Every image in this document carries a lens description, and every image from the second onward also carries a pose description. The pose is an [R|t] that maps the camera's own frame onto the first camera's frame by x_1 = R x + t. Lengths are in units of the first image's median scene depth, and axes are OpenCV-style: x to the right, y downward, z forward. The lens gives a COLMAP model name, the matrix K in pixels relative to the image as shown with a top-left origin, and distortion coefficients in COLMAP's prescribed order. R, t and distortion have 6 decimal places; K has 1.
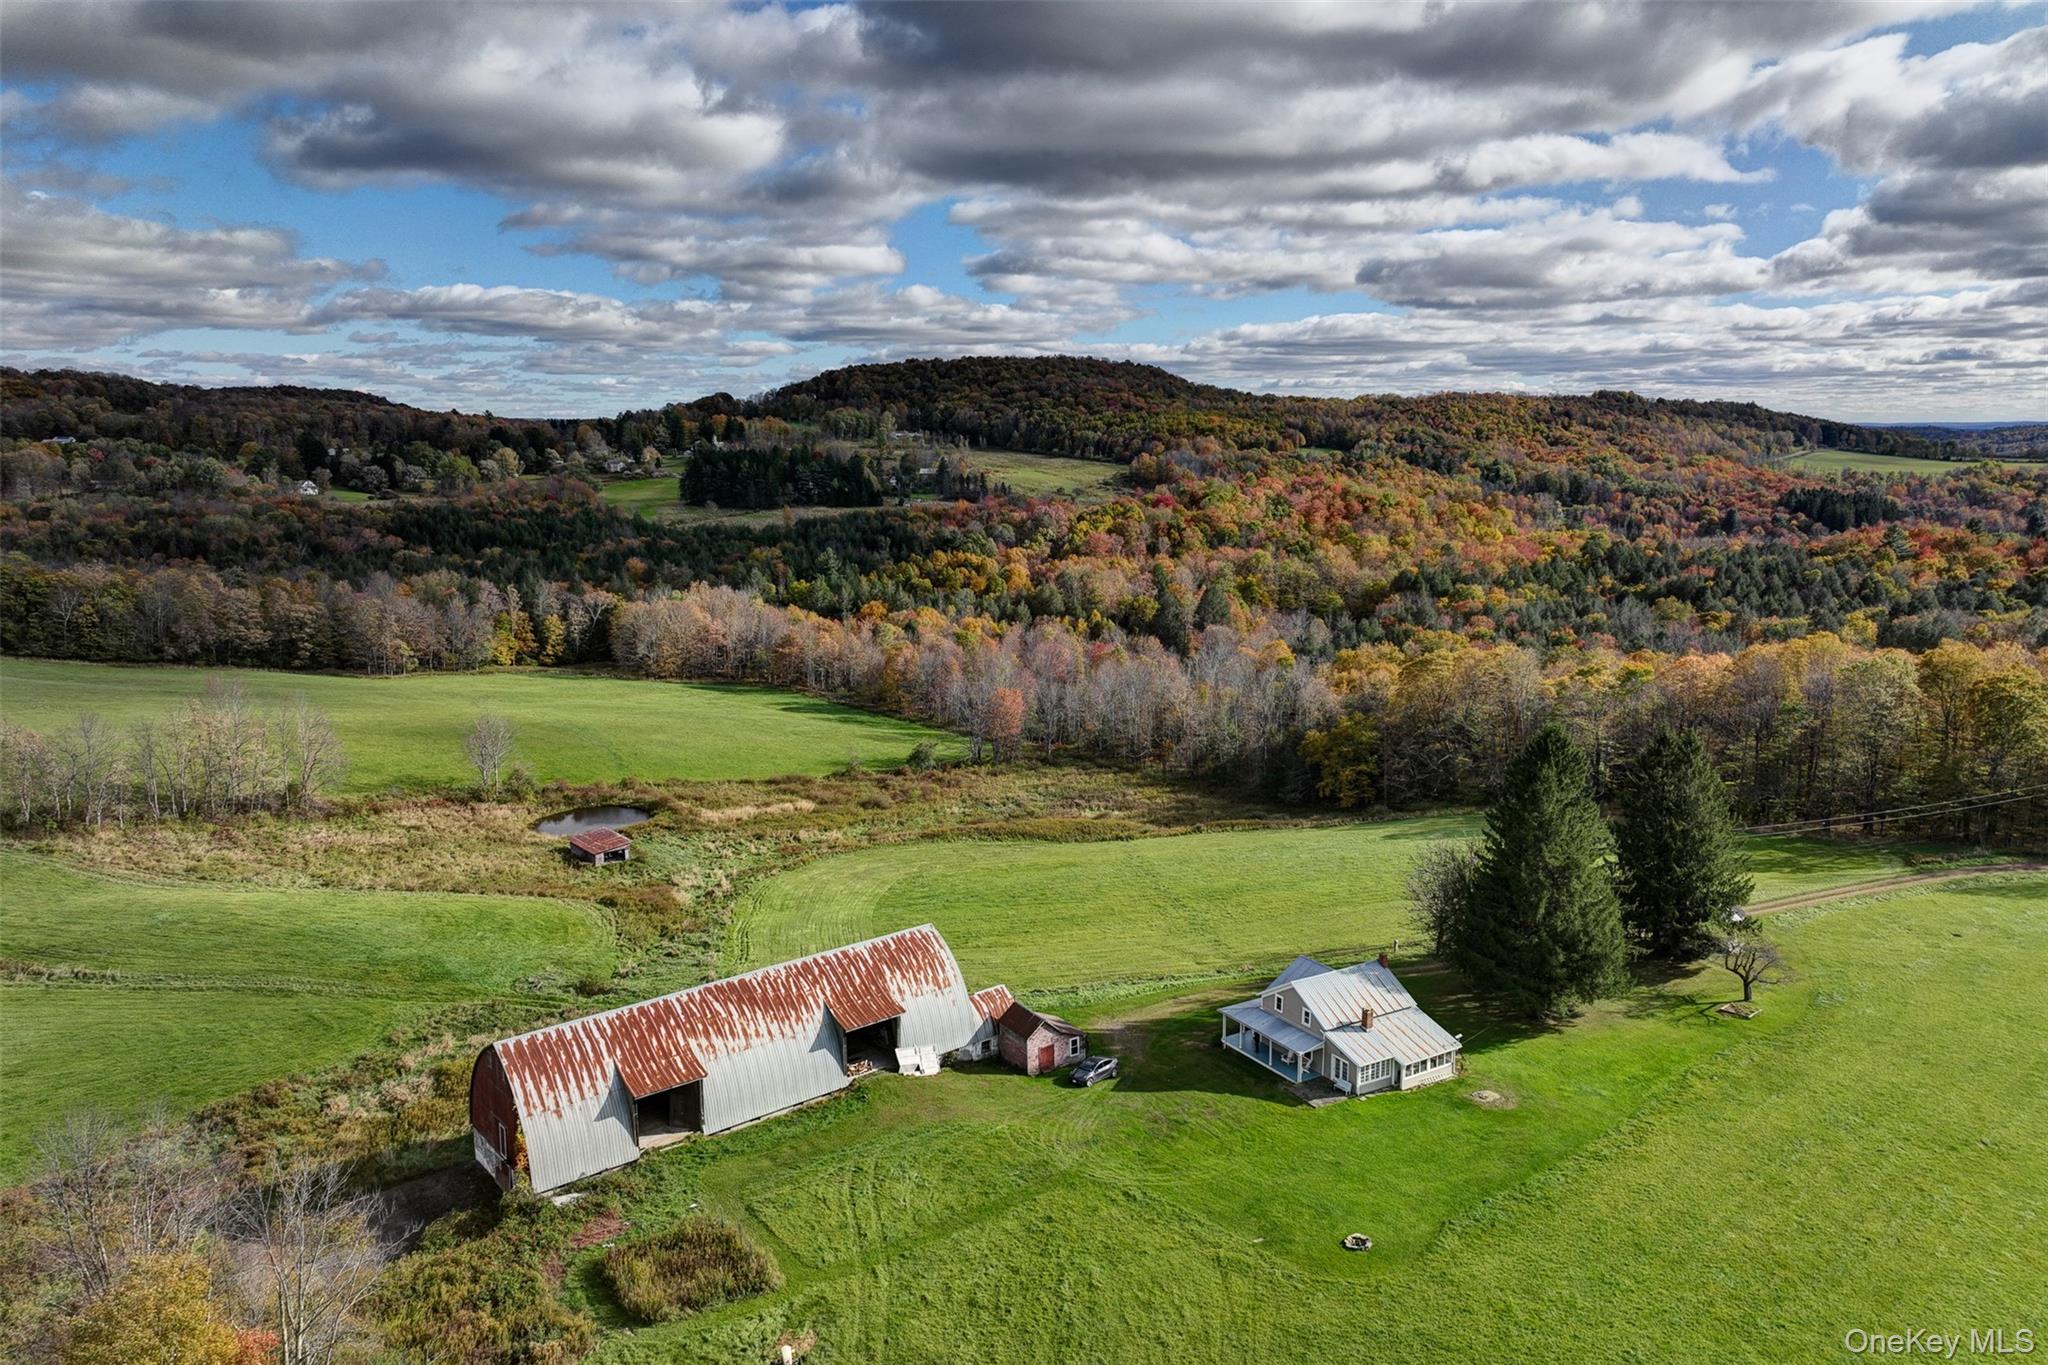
lens RADIAL K [[1425.7, 0, 1026.4], [0, 1425.7, 684.3], [0, 0, 1]] dist [0.001135, 0.014558]
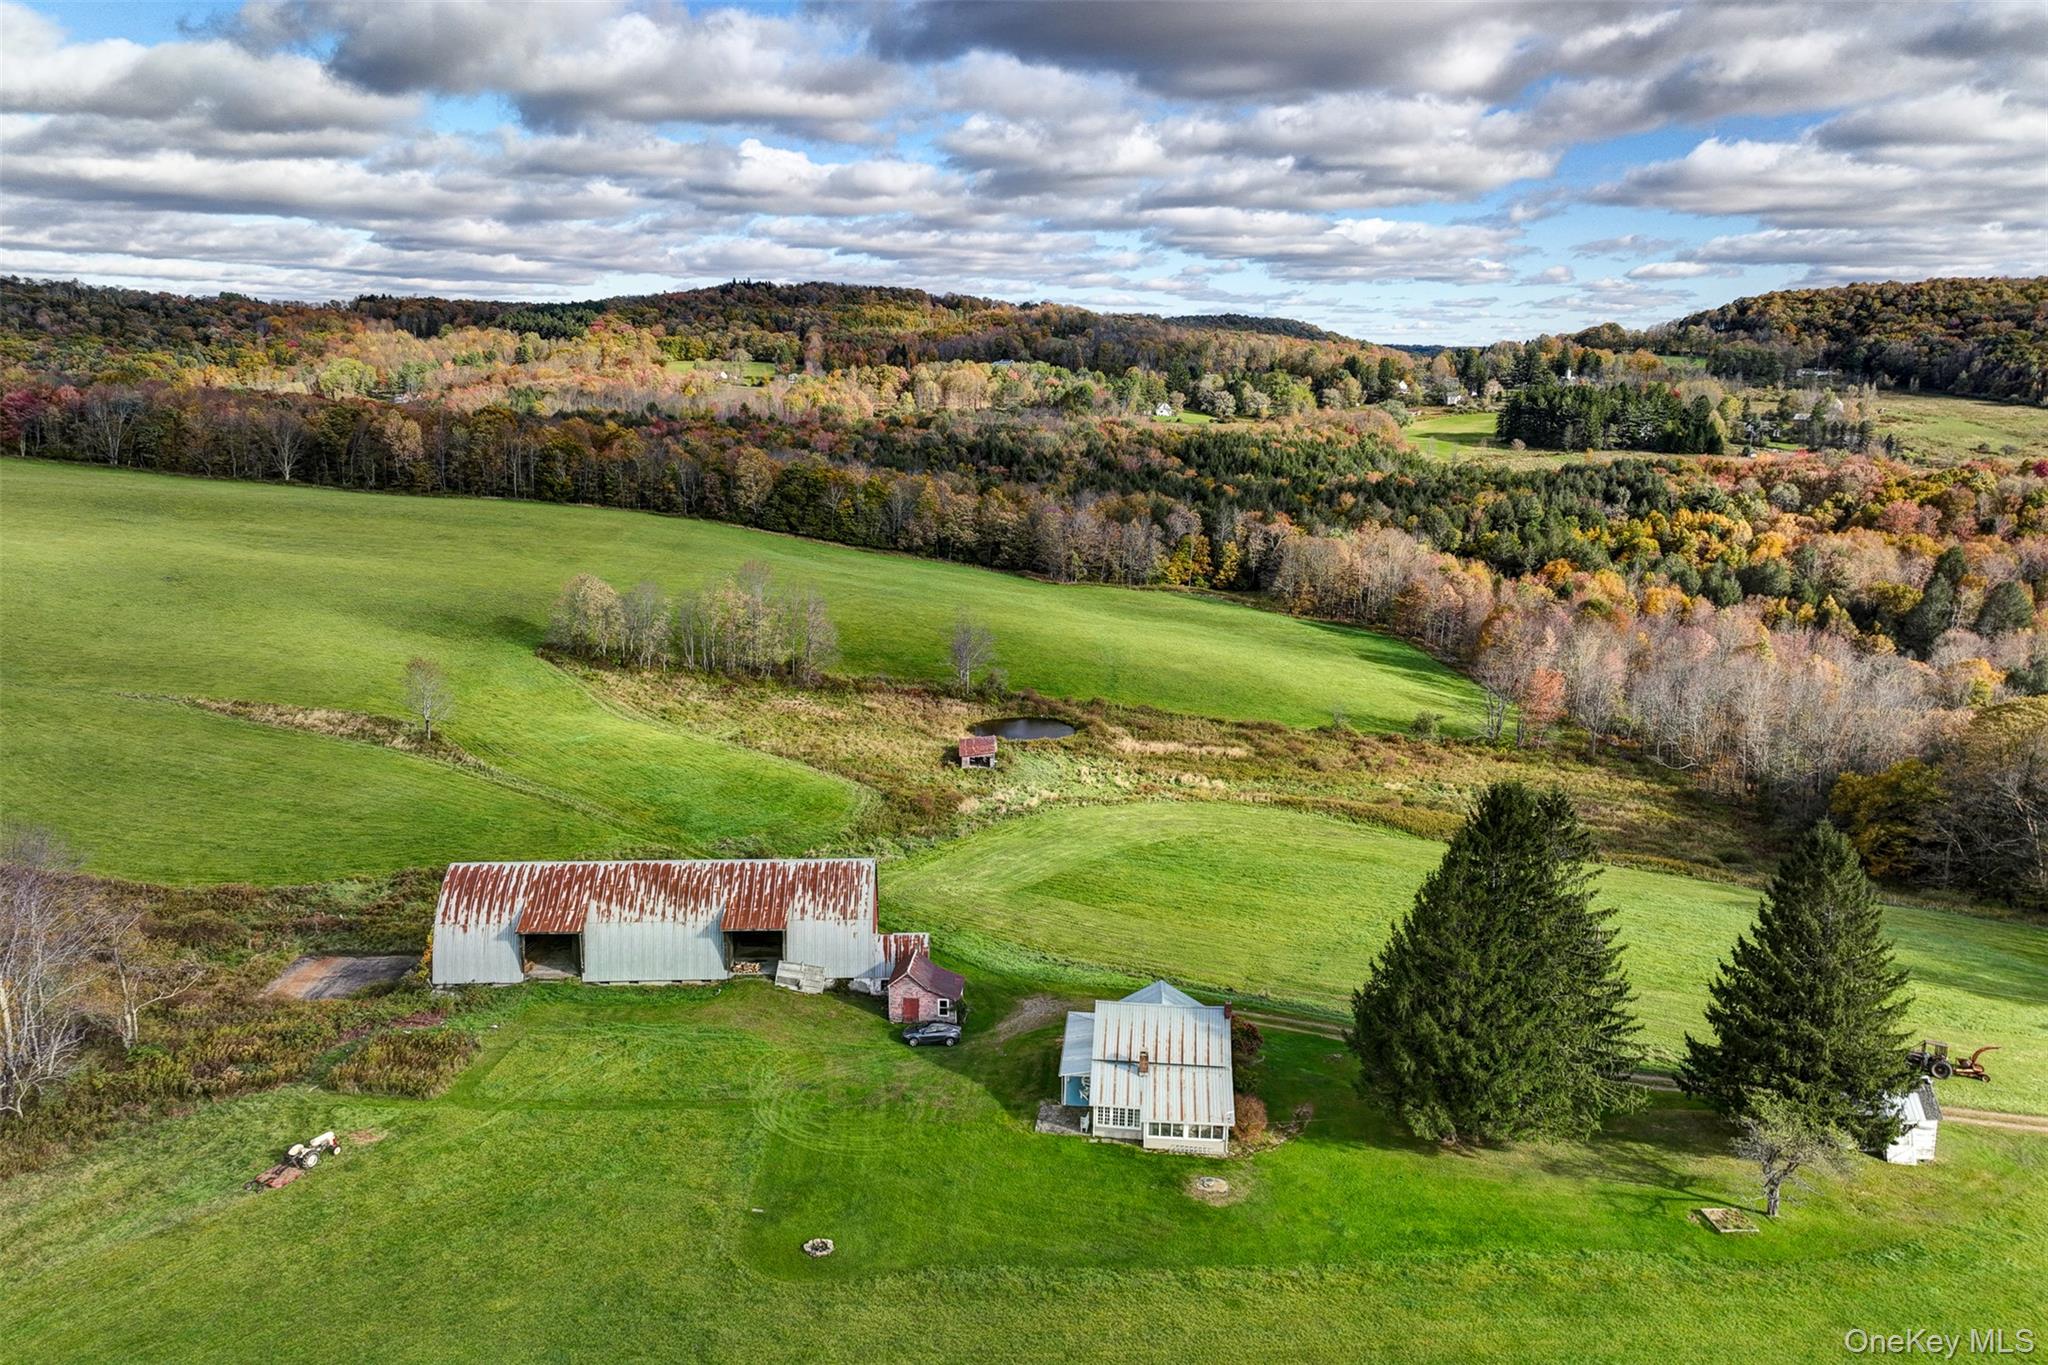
lens RADIAL K [[1425.7, 0, 1027.1], [0, 1425.7, 680.7], [0, 0, 1]] dist [0.001135, 0.014558]
pose [[0.808997, 0.146607, -0.569237, 0.194677], [-0.120474, 0.989194, 0.083549, -0.020683], [0.575334, 0.000988, 0.817918, 0.065420]]
